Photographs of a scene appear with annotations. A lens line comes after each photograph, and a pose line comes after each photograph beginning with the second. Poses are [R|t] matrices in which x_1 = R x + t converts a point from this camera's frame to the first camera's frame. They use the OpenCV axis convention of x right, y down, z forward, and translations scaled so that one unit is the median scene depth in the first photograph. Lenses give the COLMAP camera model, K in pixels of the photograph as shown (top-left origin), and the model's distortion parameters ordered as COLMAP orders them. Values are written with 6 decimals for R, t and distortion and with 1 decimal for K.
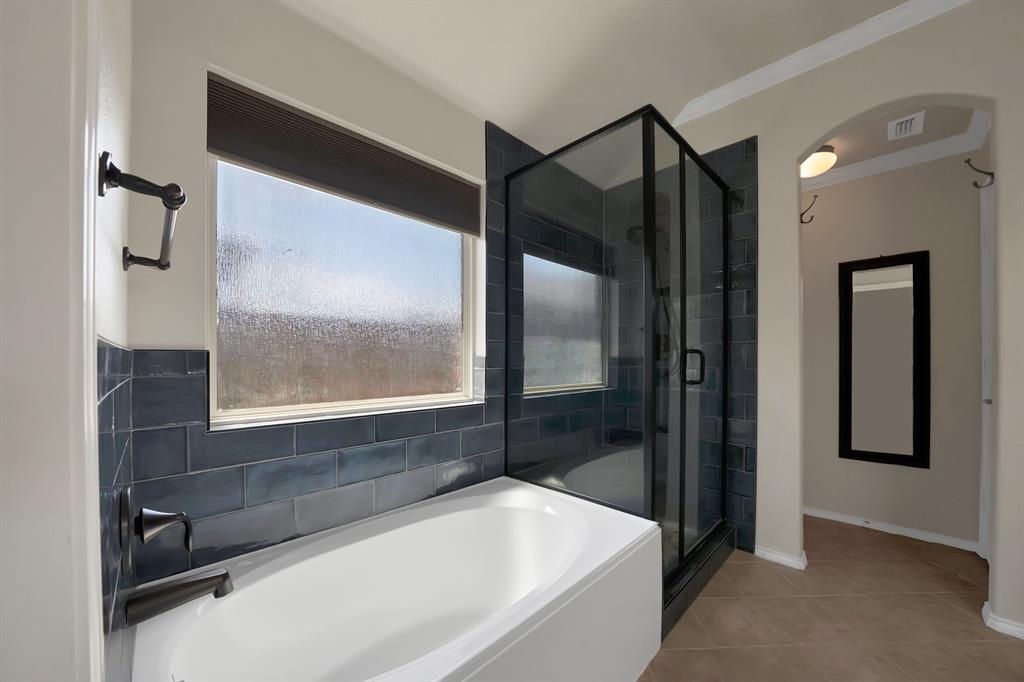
lens RADIAL K [[373.9, 0, 514.4], [0, 373.9, 364.0], [0, 0, 1]] dist [-0.027427, 0.003559]
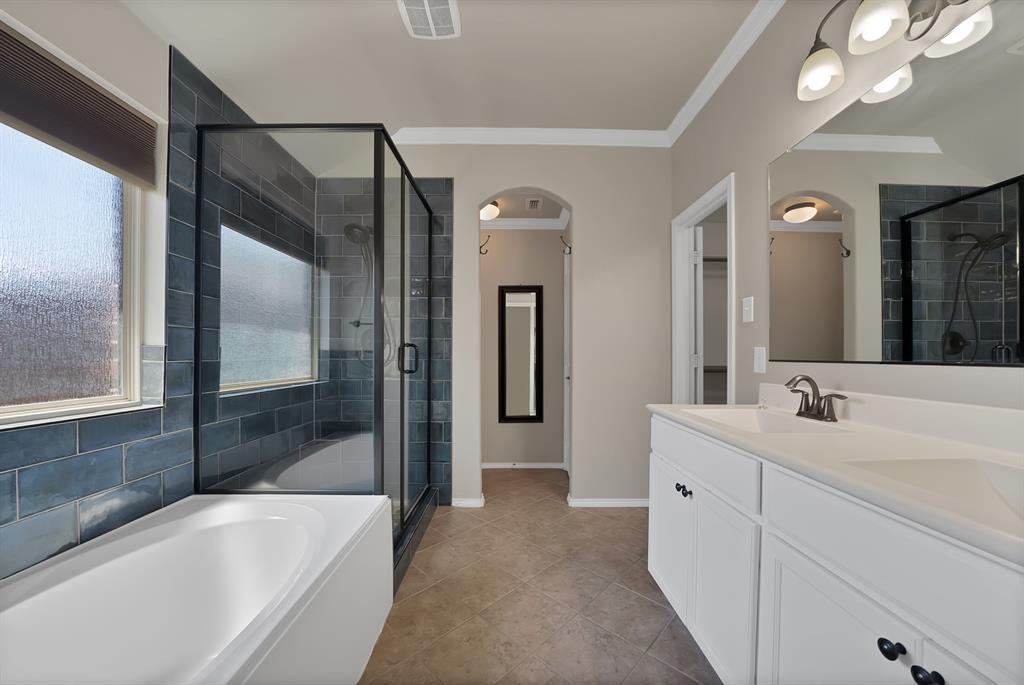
lens RADIAL K [[379.1, 0, 509.2], [0, 379.1, 358.2], [0, 0, 1]] dist [-0.014010, -0.000011]
pose [[0.702831, -0.000179, 0.711357, -0.129795], [0.001851, 0.999997, -0.001577, 0.007947], [-0.711355, 0.002424, 0.702829, -0.059042]]
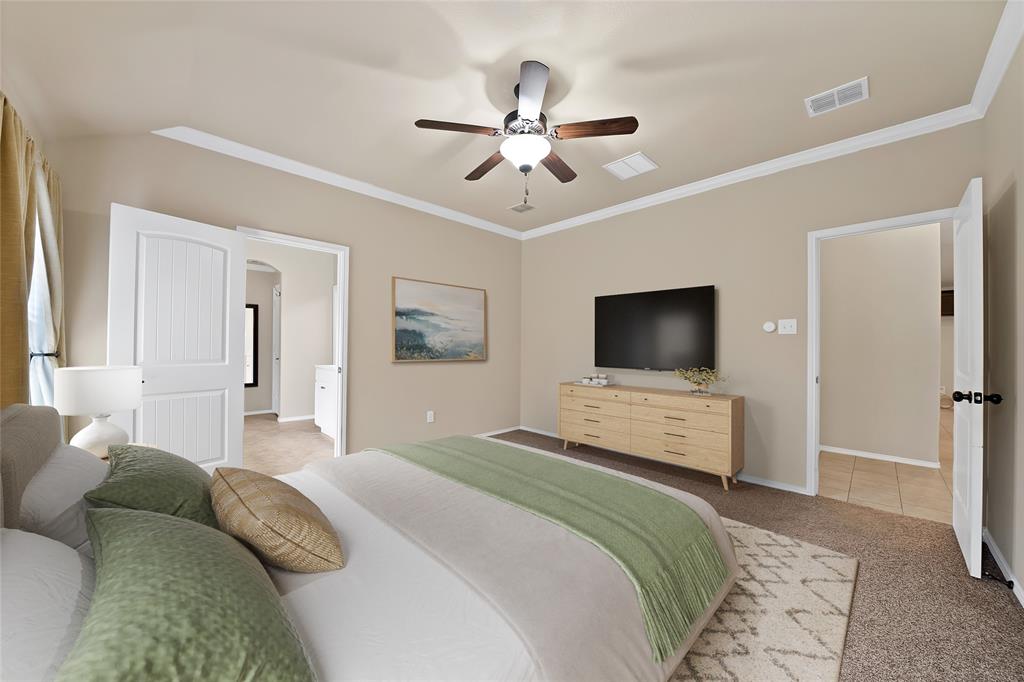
lens RADIAL K [[360.9, 0, 504.8], [0, 360.9, 344.7], [0, 0, 1]] dist [-0.012842, -0.000053]
pose [[0.019035, 0.004798, 0.999807, -1.301319], [0.002133, 0.999986, -0.004839, -0.002408], [-0.999817, 0.002225, 0.019024, -0.770521]]
